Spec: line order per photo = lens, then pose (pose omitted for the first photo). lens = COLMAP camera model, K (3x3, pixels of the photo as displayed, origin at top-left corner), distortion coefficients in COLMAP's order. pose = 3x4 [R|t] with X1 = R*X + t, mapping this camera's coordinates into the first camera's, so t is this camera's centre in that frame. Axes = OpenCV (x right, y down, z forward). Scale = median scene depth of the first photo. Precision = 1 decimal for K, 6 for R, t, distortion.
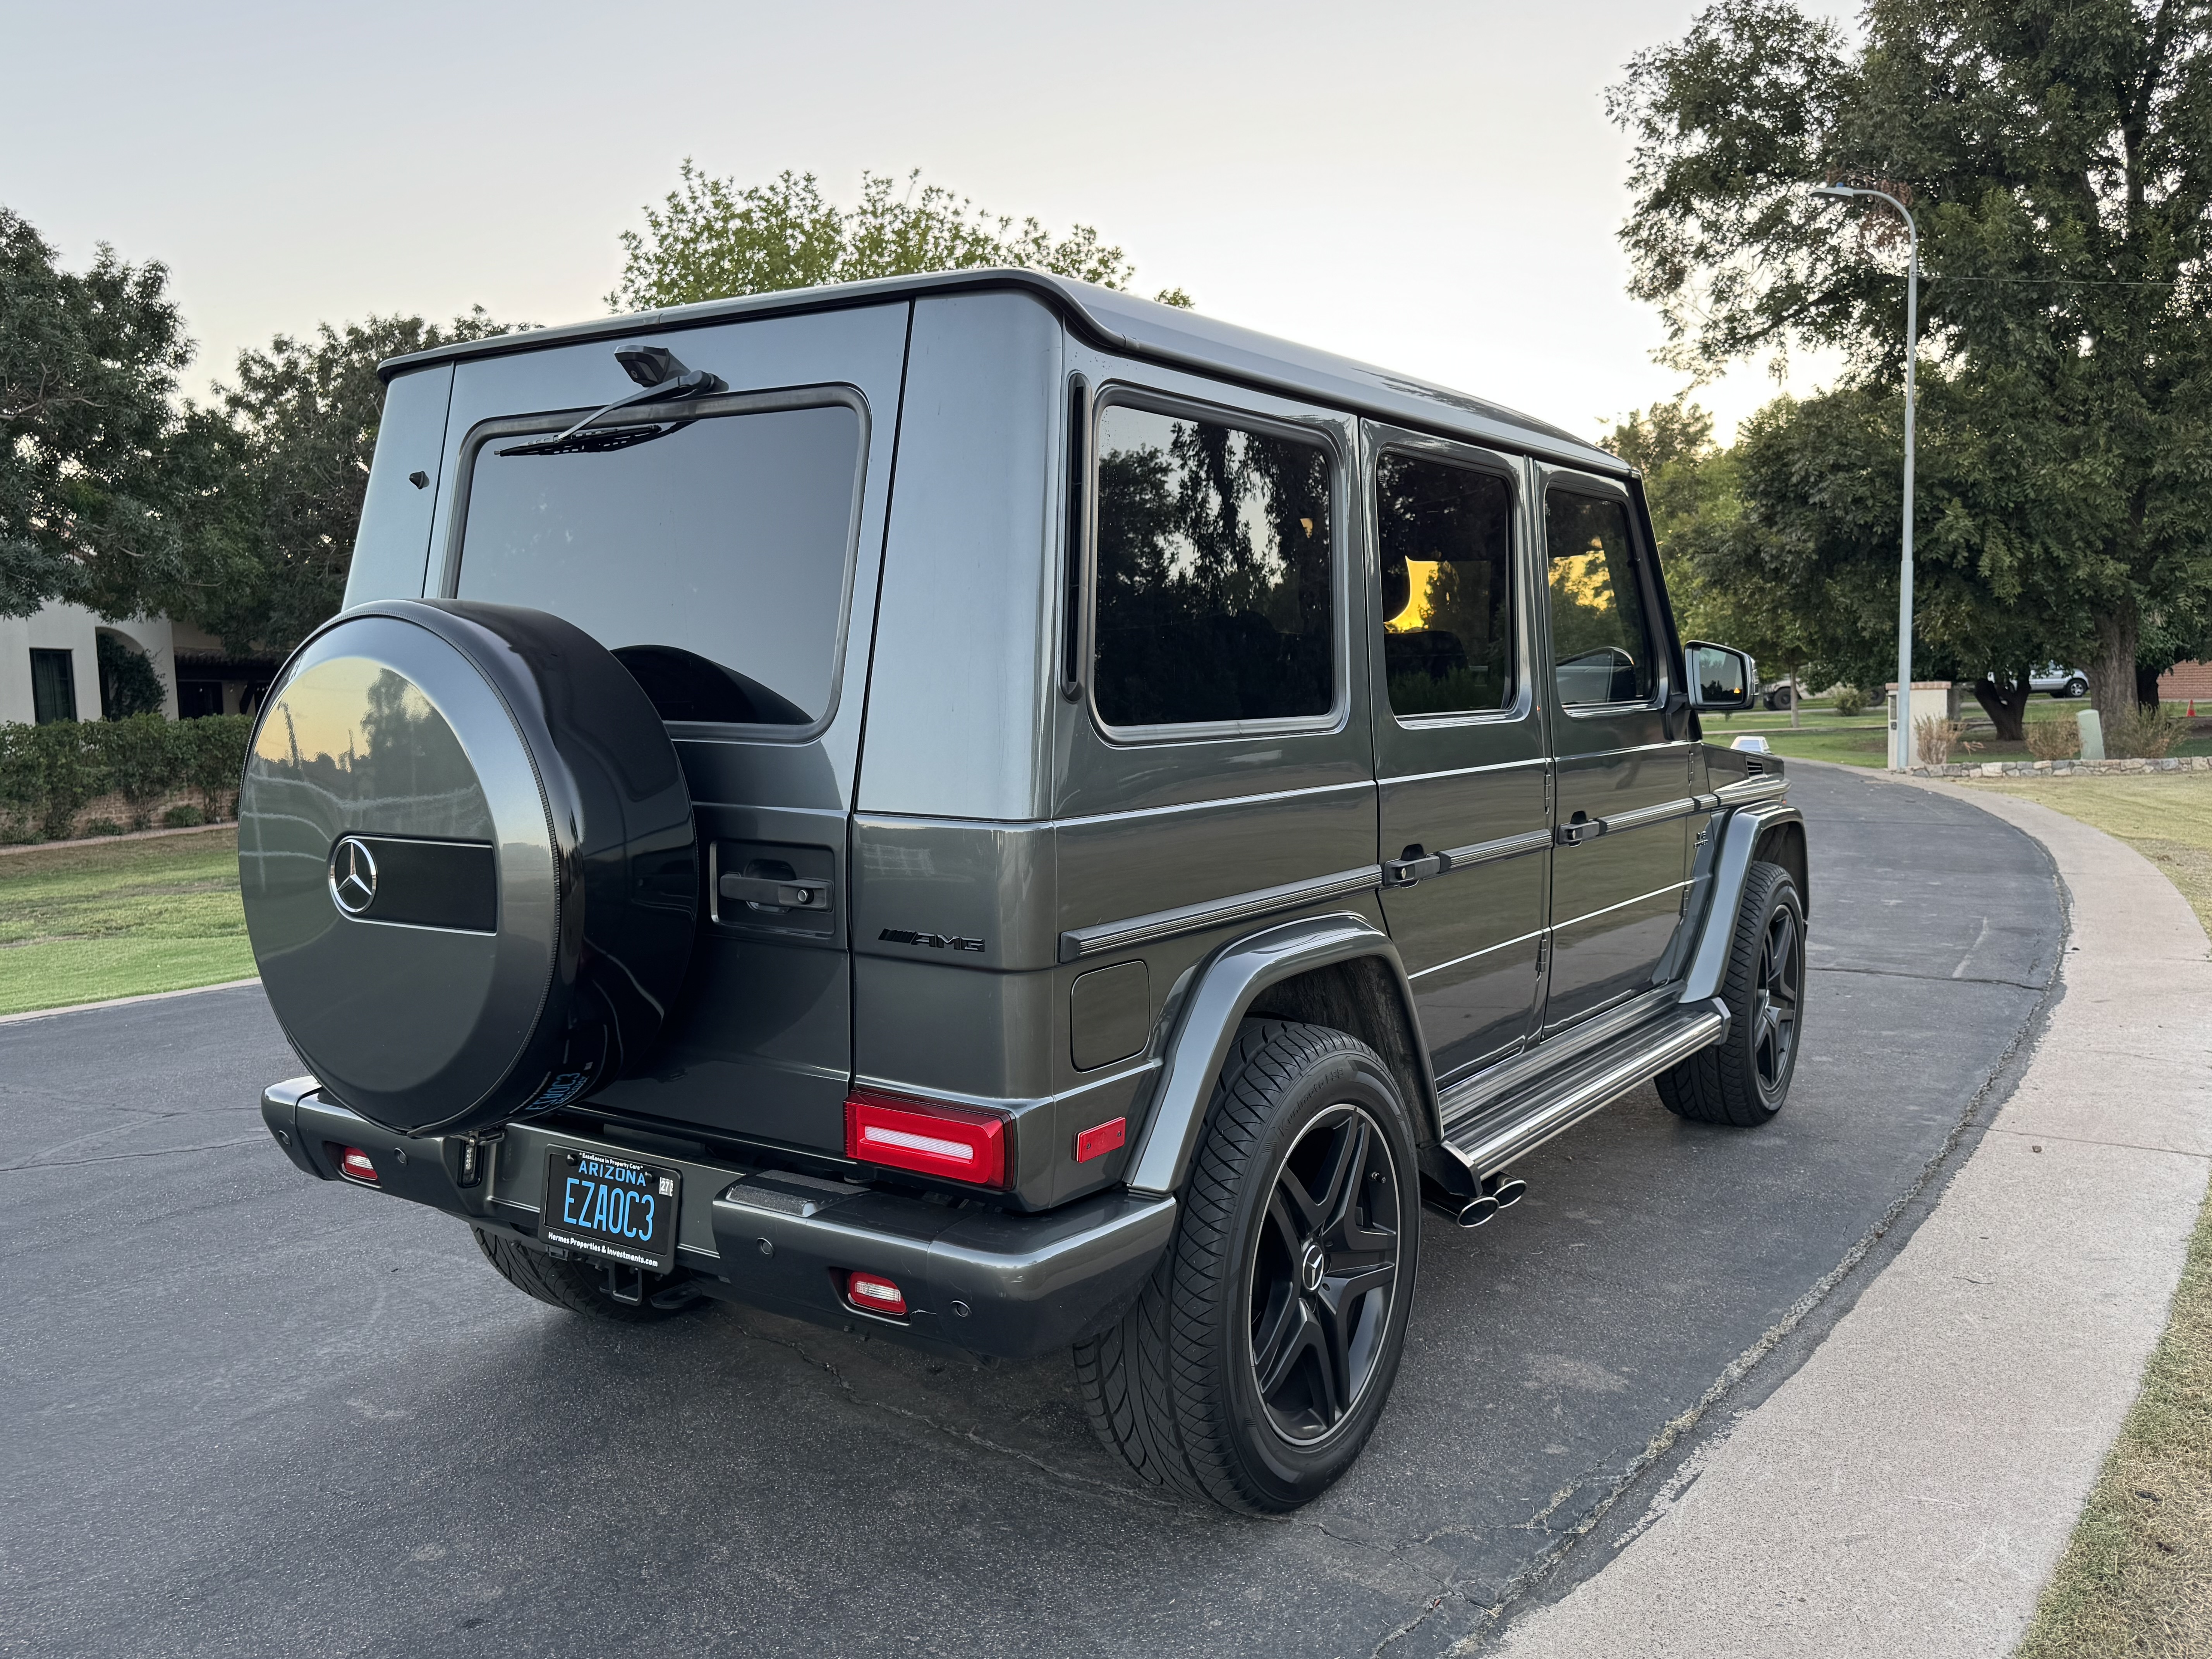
lens RADIAL K [[1806.9, 0, 1091.2], [0, 1806.9, 784.8], [0, 0, 1]] dist [0.060981, -0.093847]
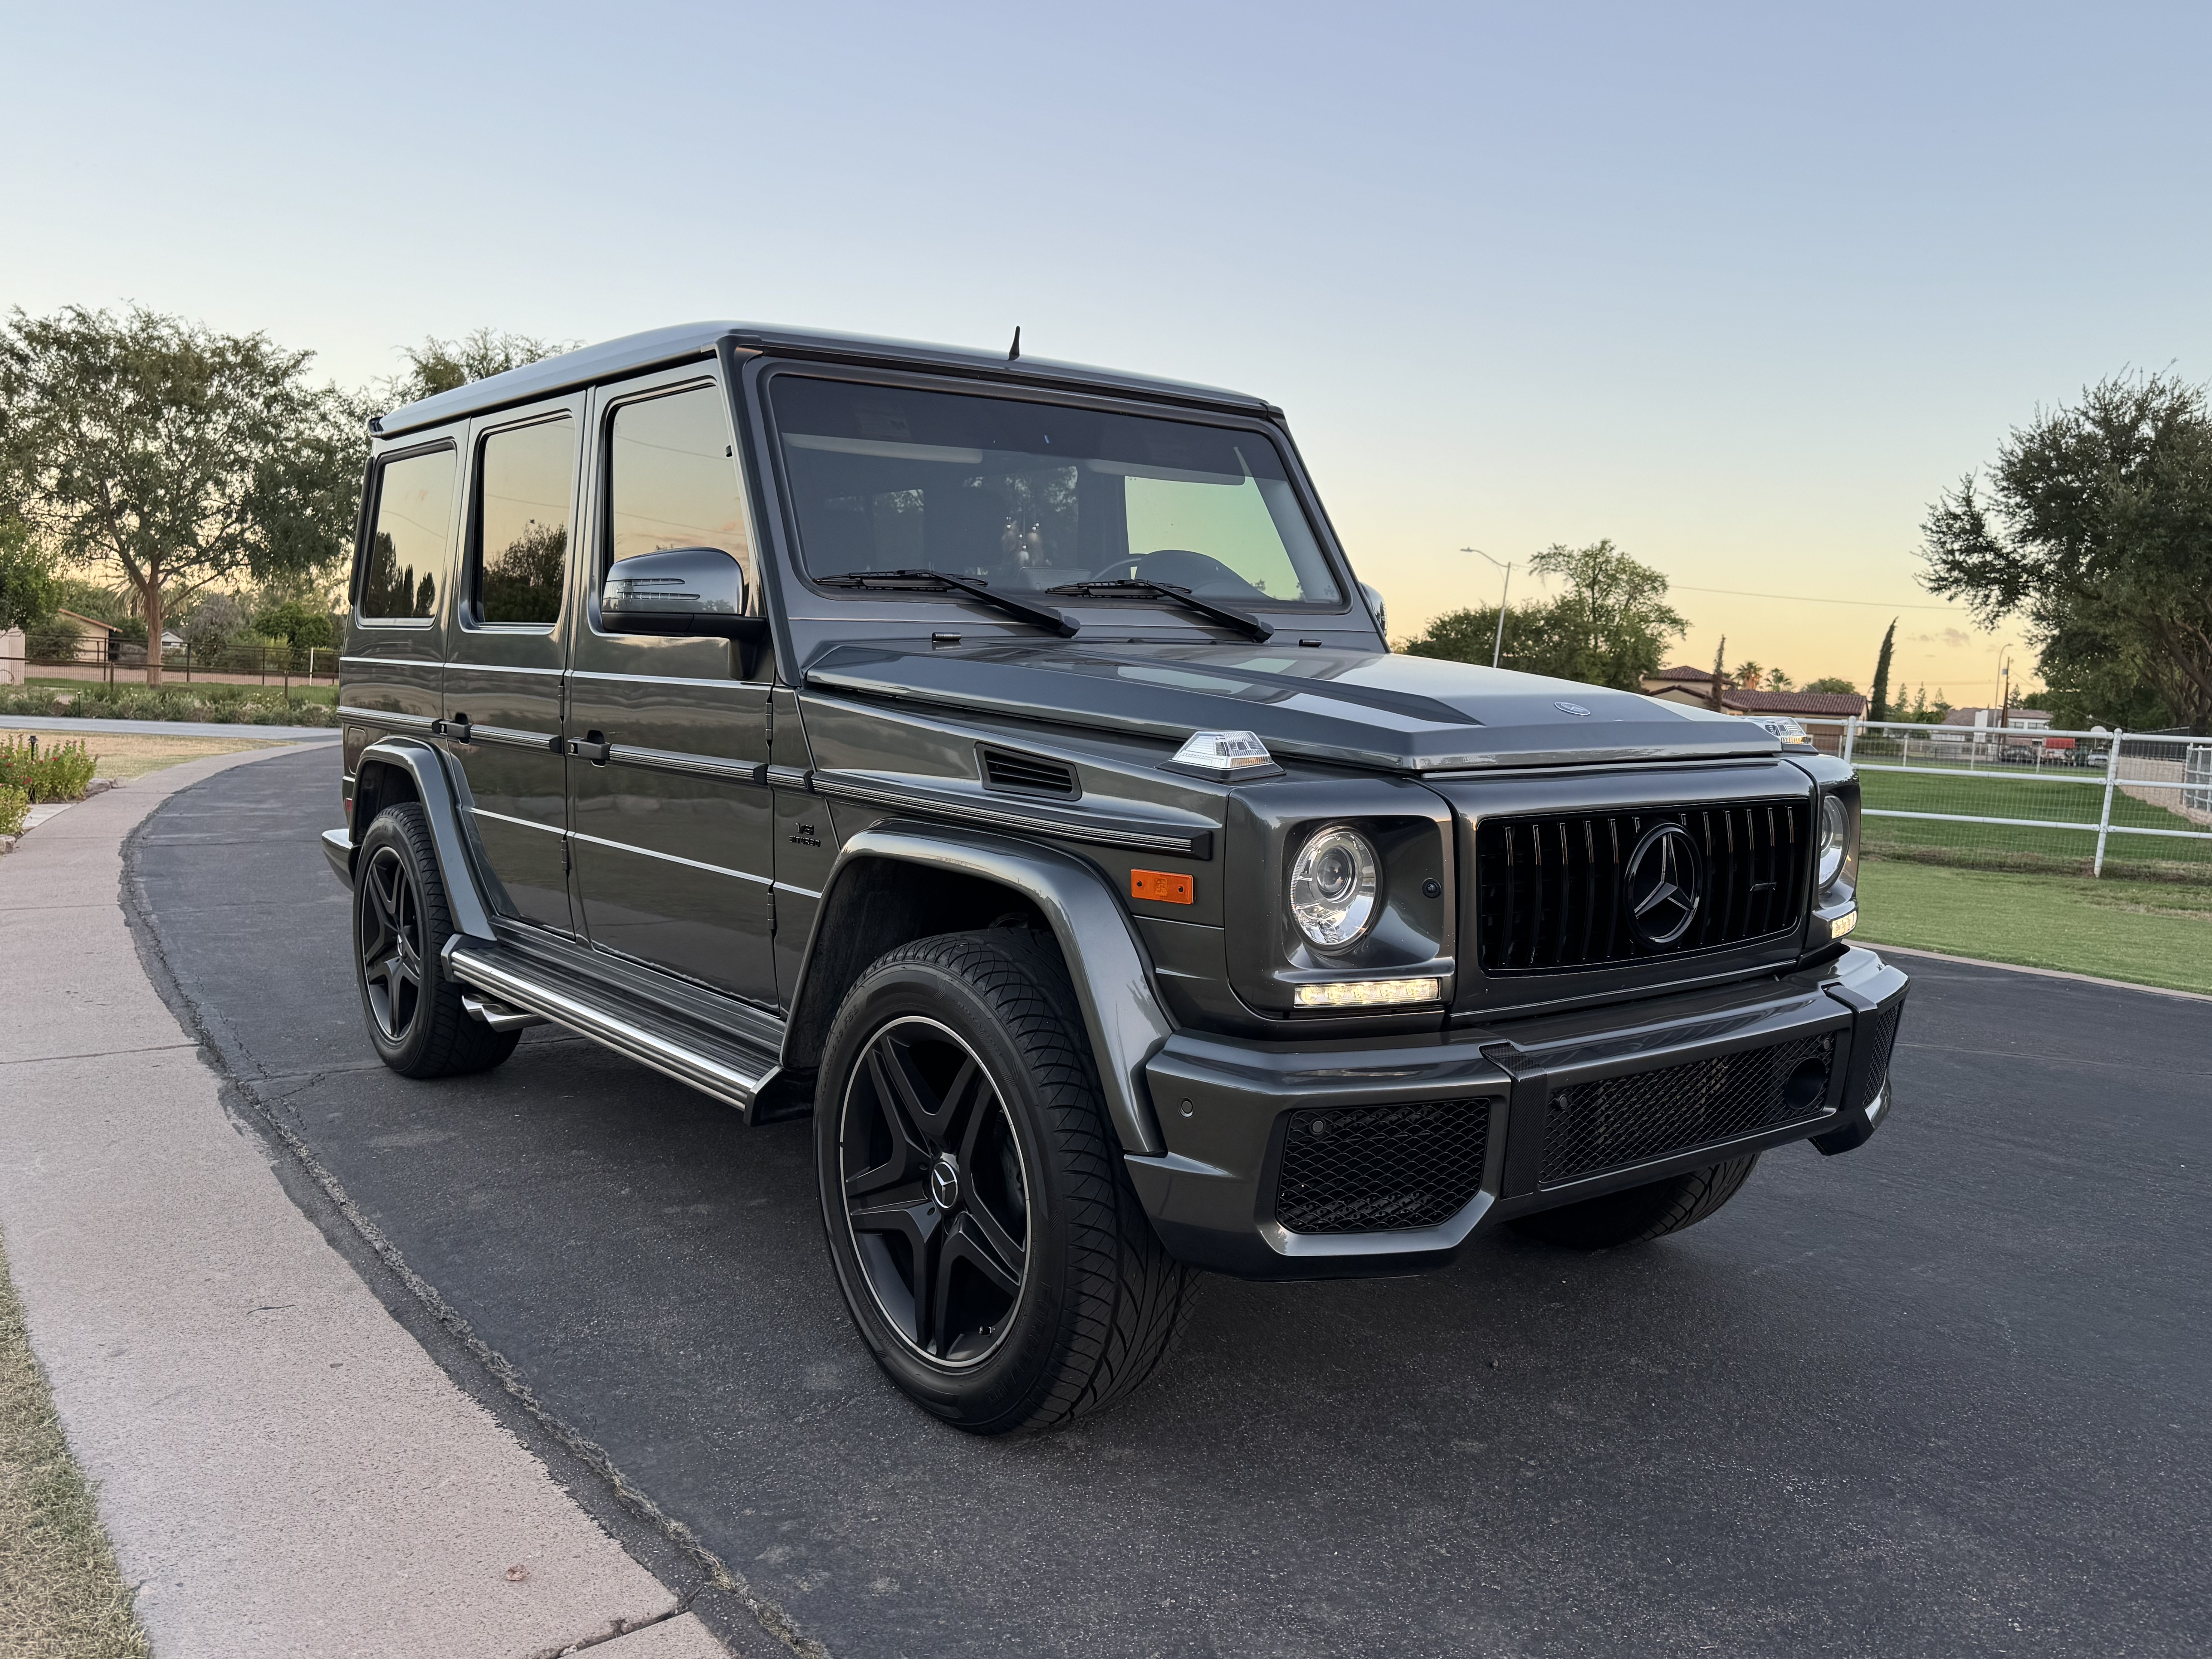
lens RADIAL K [[1806.9, 0, 1102.9], [0, 1806.9, 829.3], [0, 0, 1]] dist [0.060981, -0.093847]
pose [[-0.325166, 0.087175, -0.941630, 0.195567], [-0.075940, 0.990119, 0.117887, -0.011837], [0.942603, 0.109840, -0.315333, 0.278525]]
